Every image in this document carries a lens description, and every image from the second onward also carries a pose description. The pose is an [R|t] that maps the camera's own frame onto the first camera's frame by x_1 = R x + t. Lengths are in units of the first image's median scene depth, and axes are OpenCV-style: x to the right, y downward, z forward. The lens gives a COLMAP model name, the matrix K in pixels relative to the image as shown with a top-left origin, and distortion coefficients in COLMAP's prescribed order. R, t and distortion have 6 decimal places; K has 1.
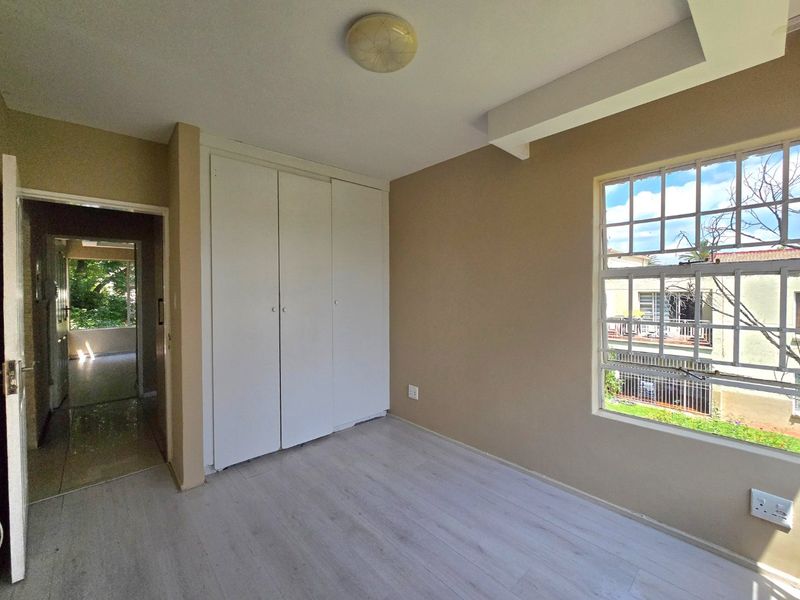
lens RADIAL K [[330.8, 0, 400.0], [0, 330.8, 300.0], [0, 0, 1]] dist [0.002942, 0.004122]
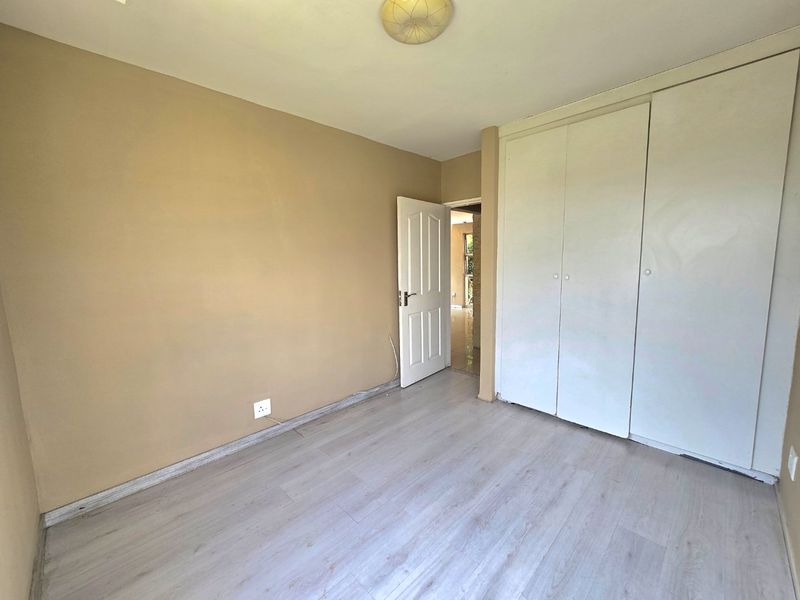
lens RADIAL K [[330.8, 0, 400.0], [0, 330.8, 300.0], [0, 0, 1]] dist [0.002942, 0.004122]
pose [[0.054234, 0.128068, -0.990281, 0.648246], [-0.008440, 0.991764, 0.127797, -0.025530], [0.998493, 0.001427, 0.054868, 0.544590]]
